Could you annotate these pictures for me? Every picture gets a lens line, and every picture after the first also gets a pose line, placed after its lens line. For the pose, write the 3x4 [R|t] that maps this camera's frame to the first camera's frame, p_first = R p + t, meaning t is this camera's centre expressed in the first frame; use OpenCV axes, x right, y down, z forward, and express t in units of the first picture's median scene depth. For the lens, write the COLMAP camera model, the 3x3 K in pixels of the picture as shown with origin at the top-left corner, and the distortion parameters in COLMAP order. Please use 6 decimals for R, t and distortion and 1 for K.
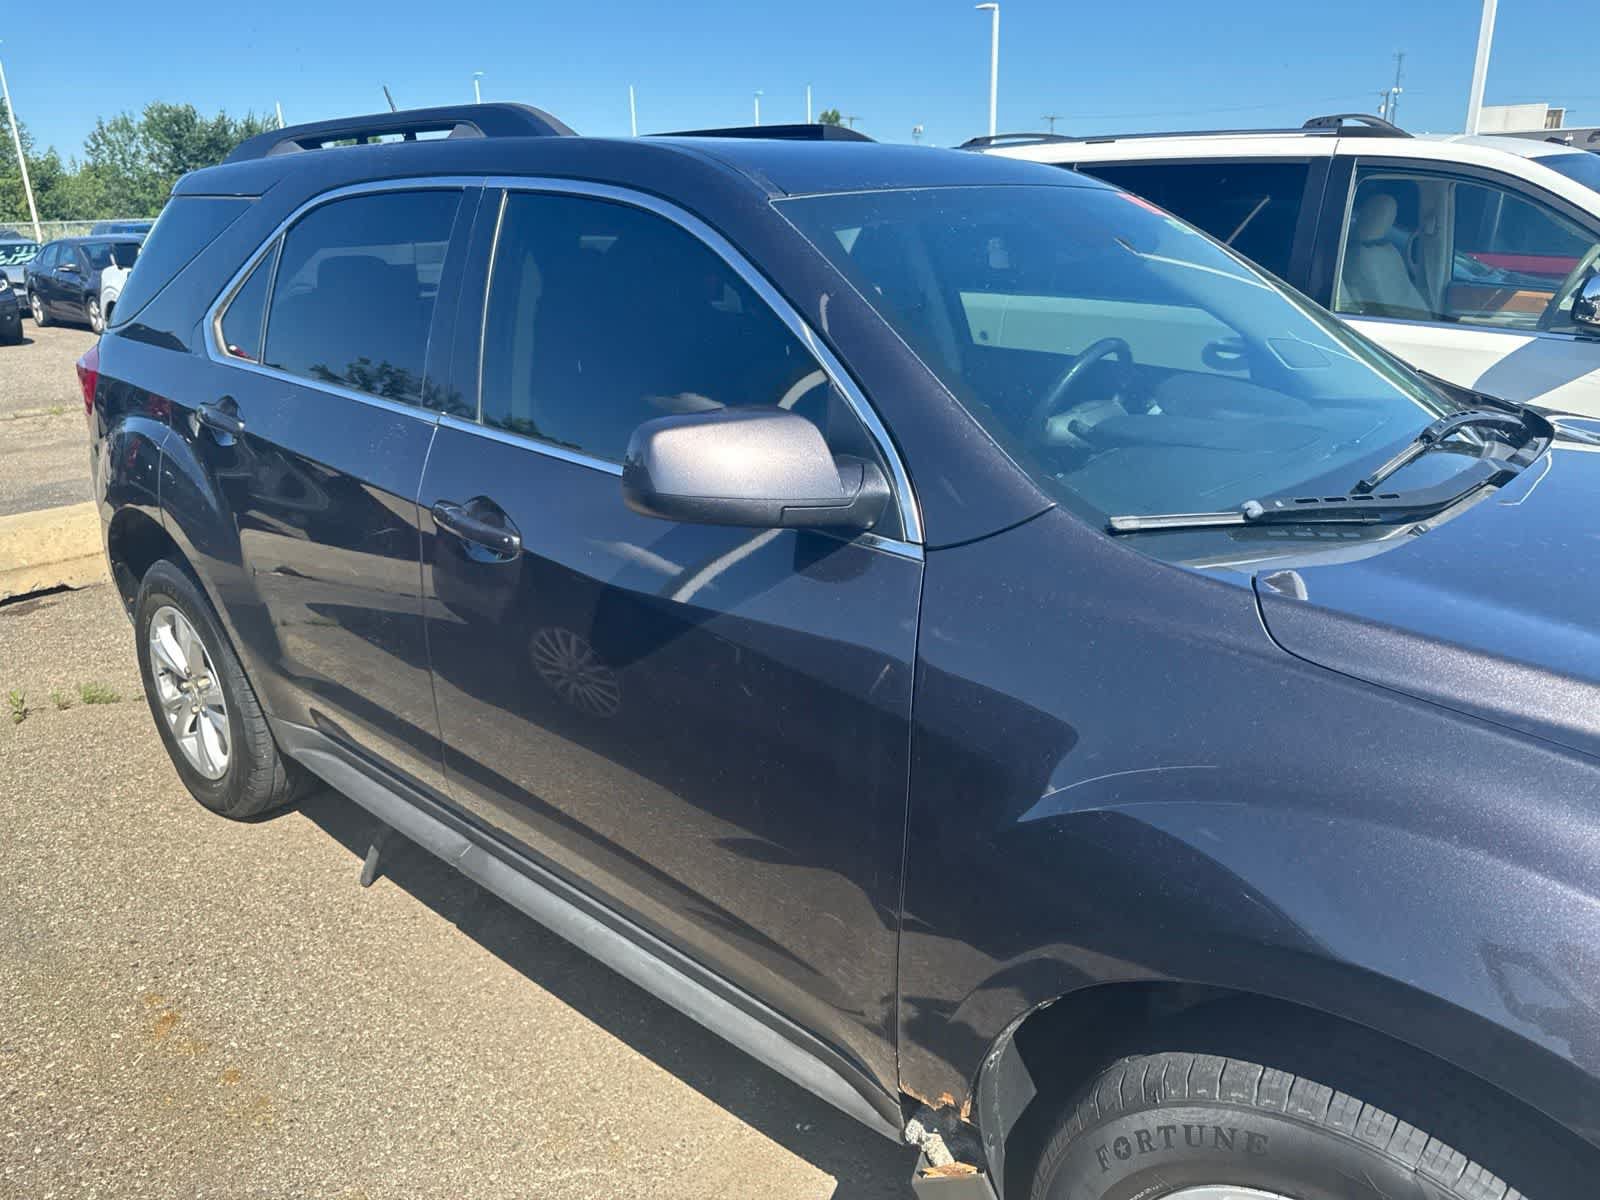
lens RADIAL K [[1142.5, 0, 791.6], [0, 1142.5, 606.2], [0, 0, 1]] dist [0.016995, -0.020206]
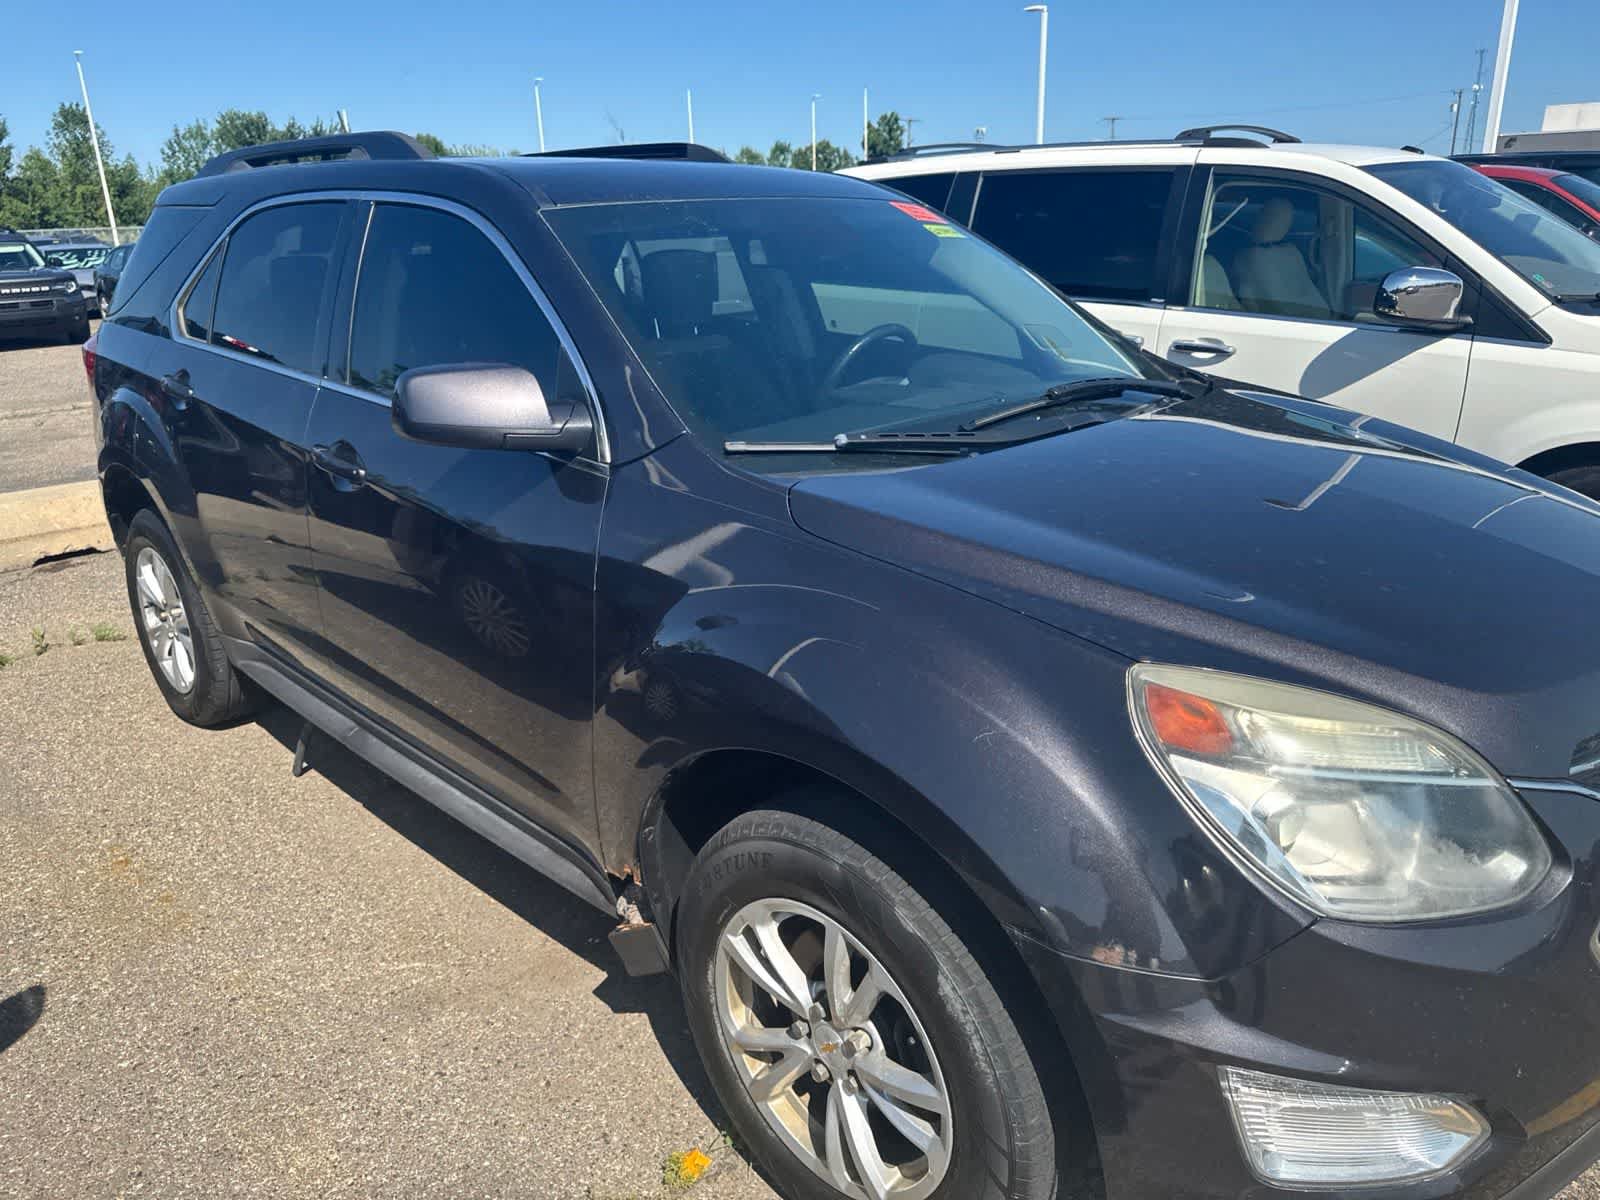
lens RADIAL K [[1142.4, 0, 791.6], [0, 1142.4, 618.0], [0, 0, 1]] dist [0.019484, -0.023231]
pose [[0.998675, 0.013694, -0.049603, 0.191851], [-0.013355, 0.999885, 0.007161, 0.056018], [0.049696, -0.006489, 0.998743, -0.170480]]
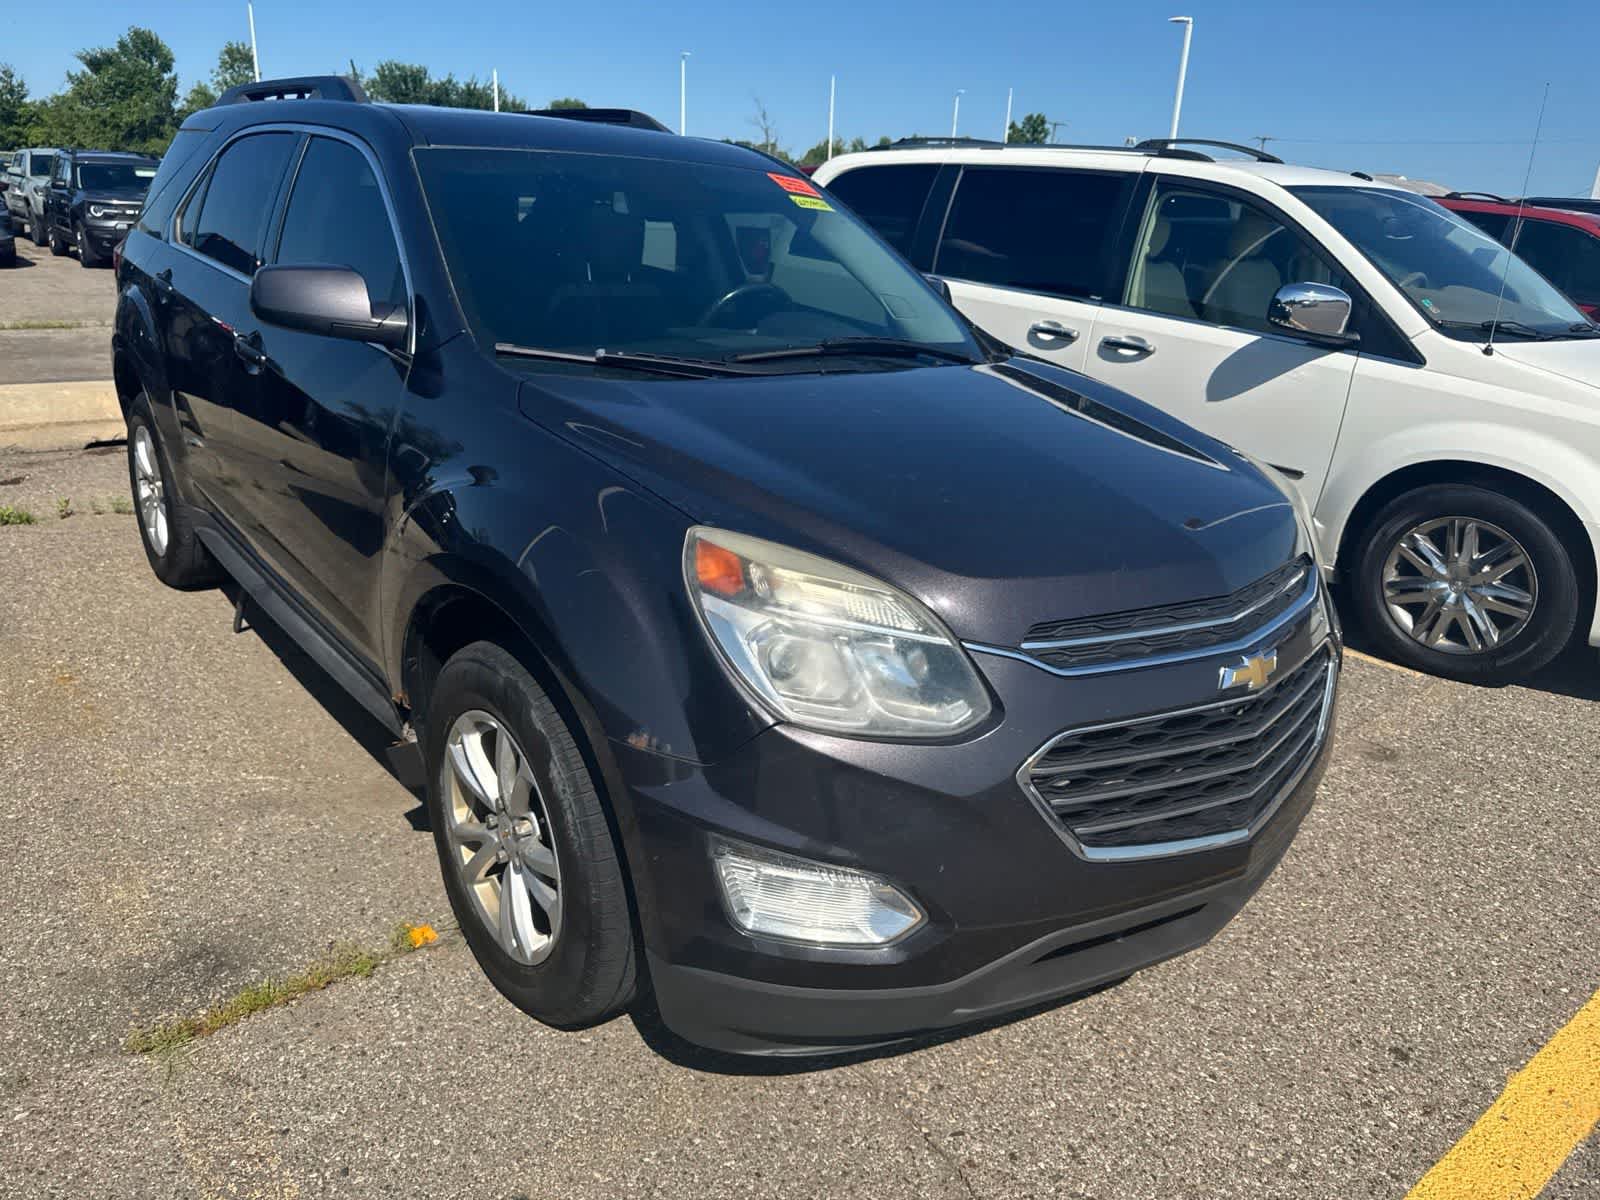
lens RADIAL K [[1142.2, 0, 809.6], [0, 1142.2, 616.9], [0, 0, 1]] dist [0.022336, -0.029201]
pose [[0.985701, 0.122549, -0.115651, 0.434783], [-0.121188, 0.992452, 0.018753, 0.104703], [0.117077, -0.004469, 0.993113, -0.279070]]
